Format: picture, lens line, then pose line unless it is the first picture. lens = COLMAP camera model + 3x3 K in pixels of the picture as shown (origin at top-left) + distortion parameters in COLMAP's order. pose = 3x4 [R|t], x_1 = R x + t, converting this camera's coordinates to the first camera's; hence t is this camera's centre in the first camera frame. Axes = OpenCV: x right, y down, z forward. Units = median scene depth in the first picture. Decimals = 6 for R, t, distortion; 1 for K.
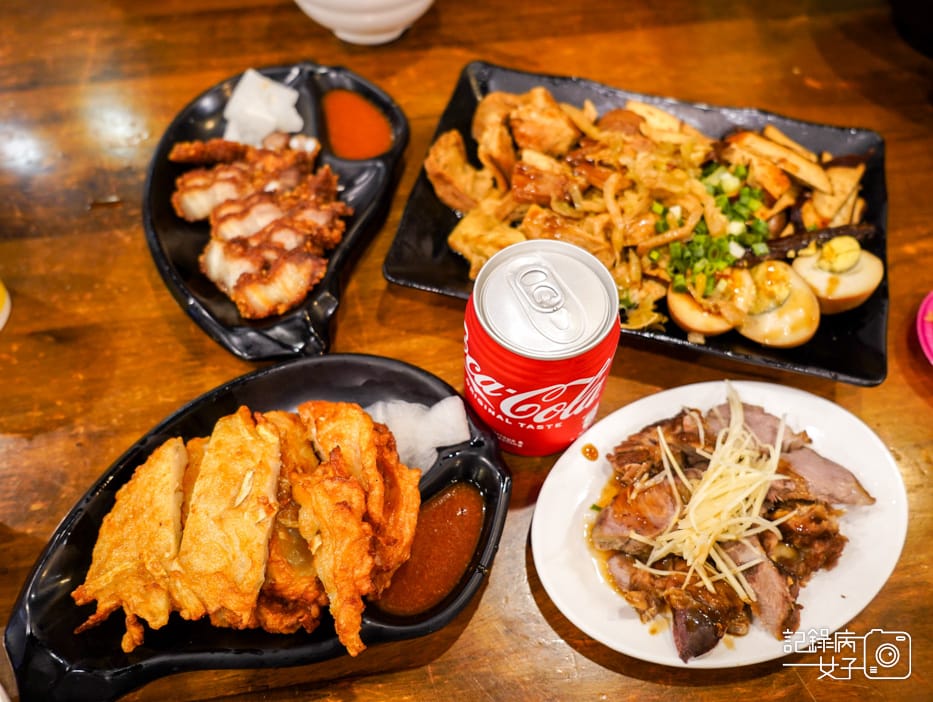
lens RADIAL K [[823.5, 0, 469.4], [0, 823.5, 347.1], [0, 0, 1]] dist [-0.038474, 0.052169]
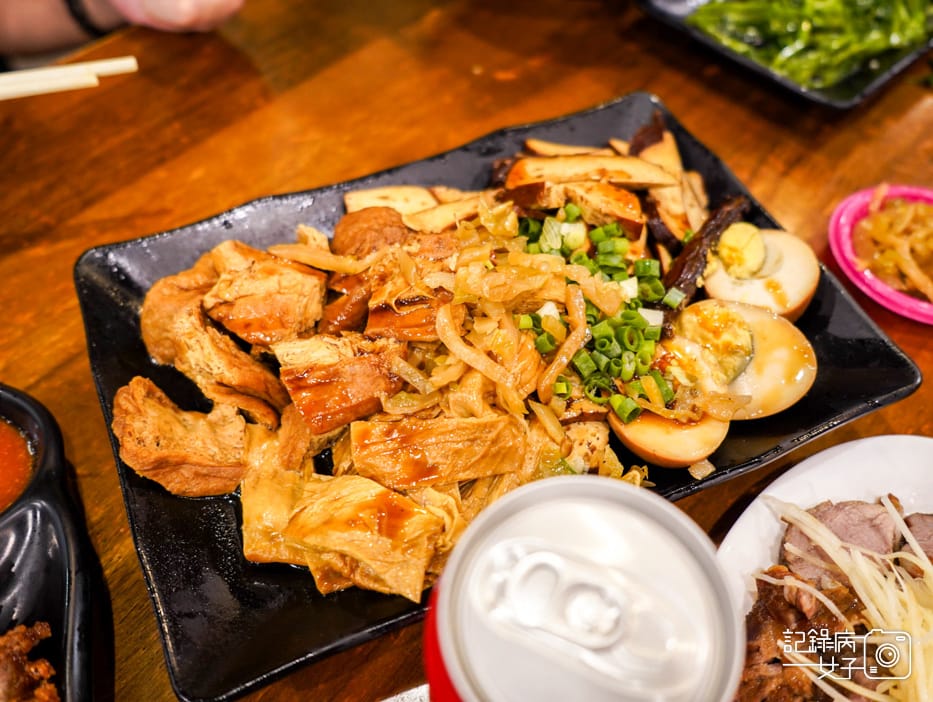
lens RADIAL K [[823.5, 0, 470.6], [0, 823.5, 348.5], [0, 0, 1]] dist [-0.038474, 0.052169]
pose [[0.764507, -0.506094, 0.399246, -0.067696], [0.535207, 0.843551, 0.044449, -0.220629], [-0.359280, 0.179698, 0.915766, 0.488493]]
